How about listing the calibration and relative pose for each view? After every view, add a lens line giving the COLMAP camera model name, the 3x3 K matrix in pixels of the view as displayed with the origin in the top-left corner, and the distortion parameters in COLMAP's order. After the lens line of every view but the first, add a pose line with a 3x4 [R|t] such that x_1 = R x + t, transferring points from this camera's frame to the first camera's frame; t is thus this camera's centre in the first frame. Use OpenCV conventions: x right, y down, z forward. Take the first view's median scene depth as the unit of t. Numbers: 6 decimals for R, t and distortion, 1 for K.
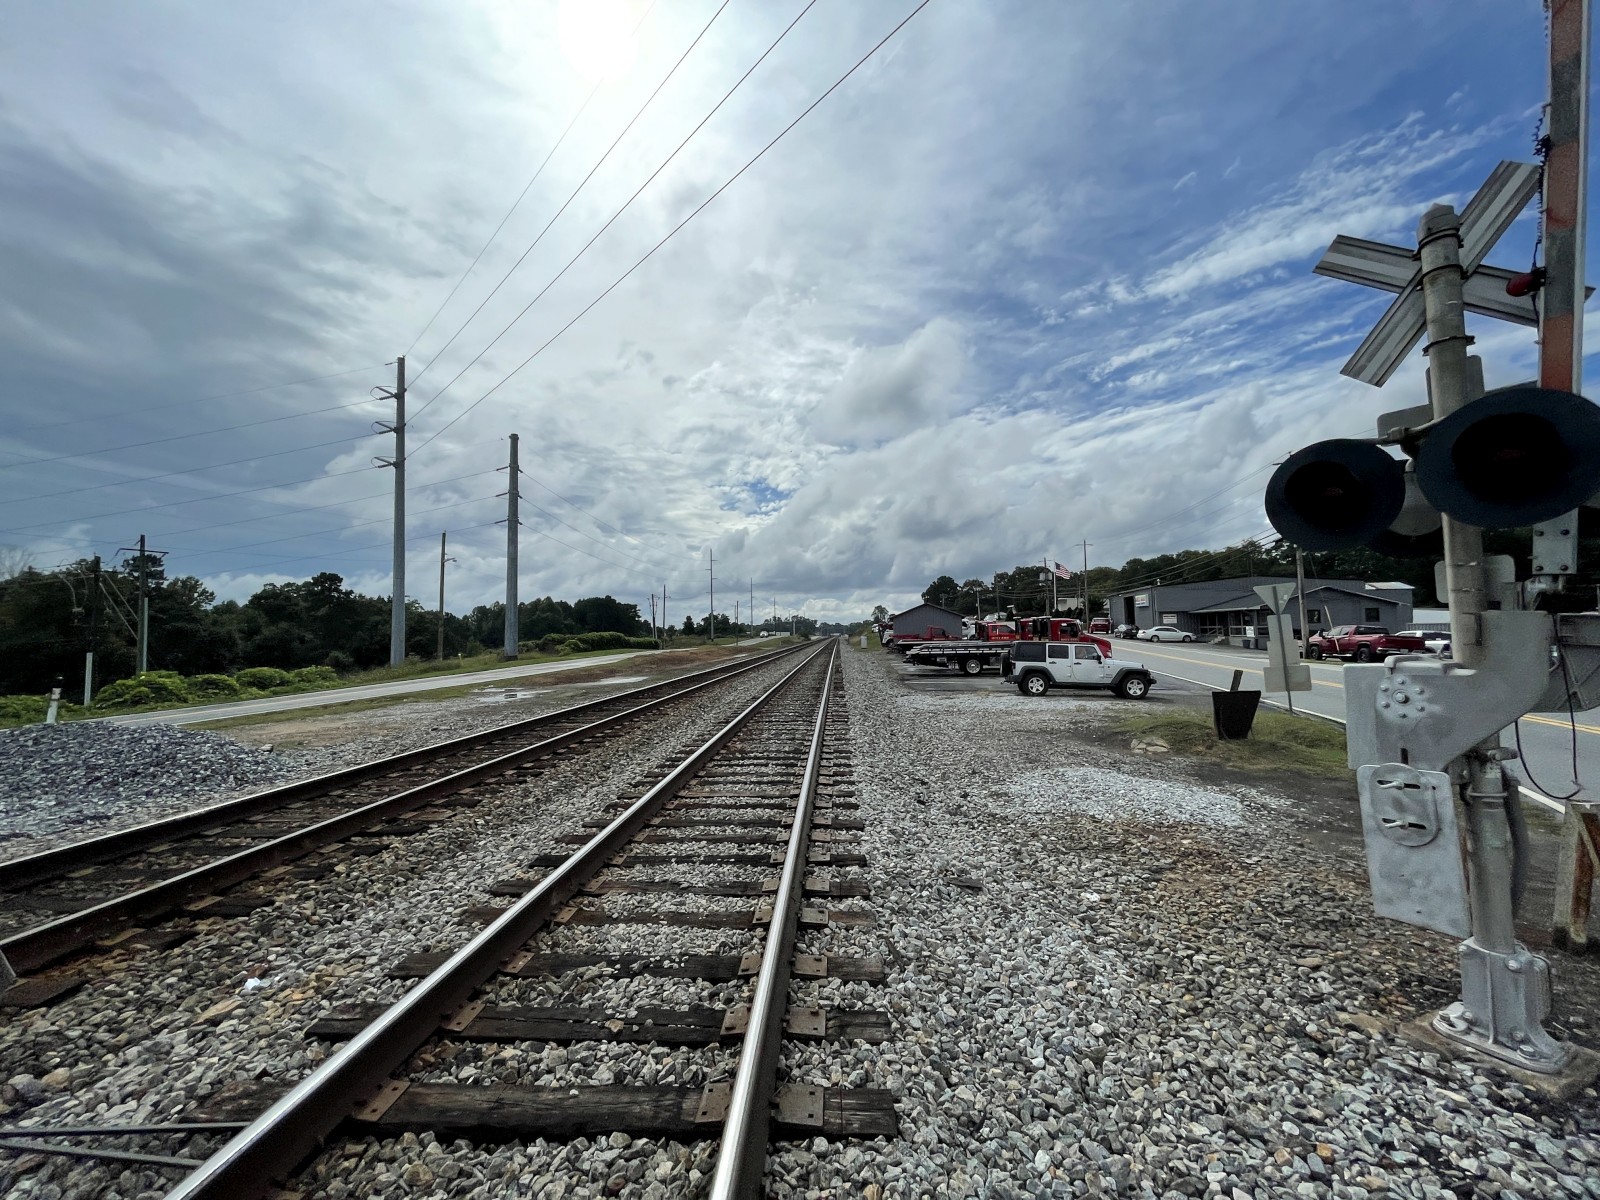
lens RADIAL K [[645.9, 0, 813.3], [0, 645.9, 606.9], [0, 0, 1]] dist [0.003412, -0.000979]
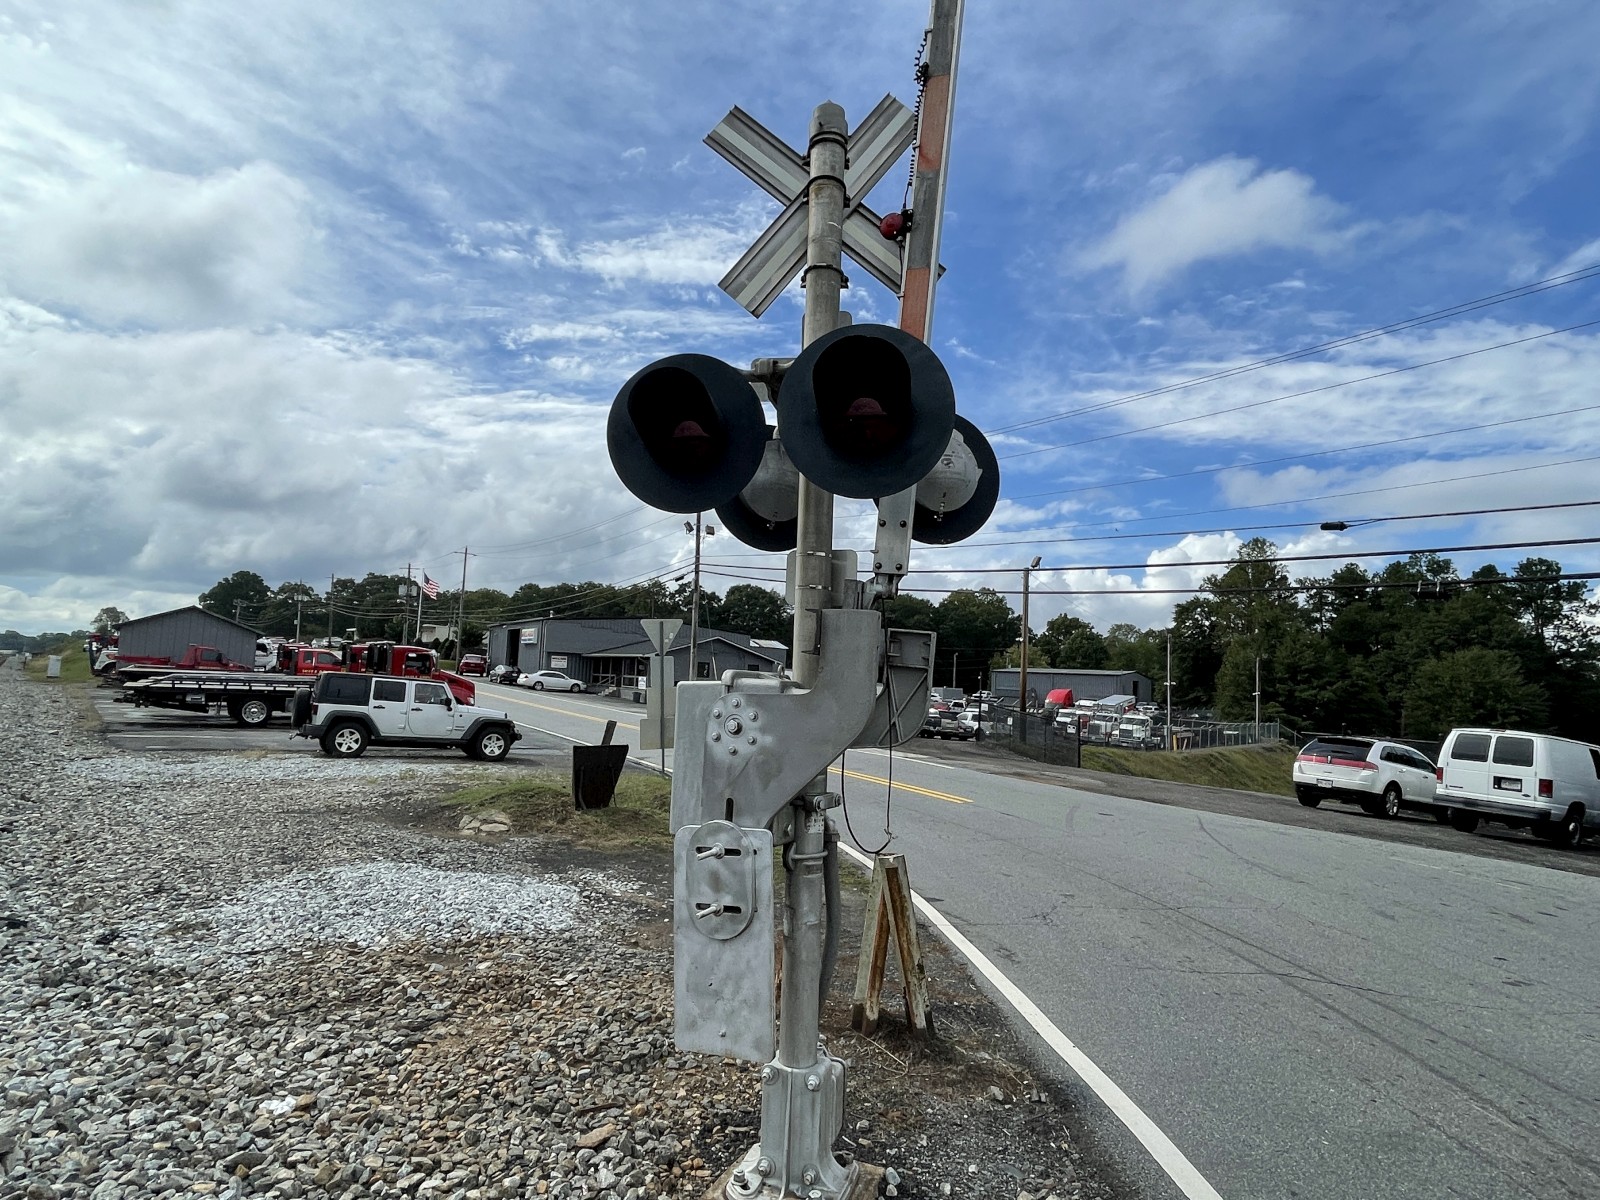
lens RADIAL K [[880.7, 0, 809.0], [0, 880.7, 620.9], [0, 0, 1]] dist [-0.003969, 0.000463]
pose [[0.713624, 0.103099, 0.692900, 0.140454], [-0.086858, 0.994500, -0.058520, 0.036131], [-0.695123, -0.018423, 0.718655, 0.124471]]
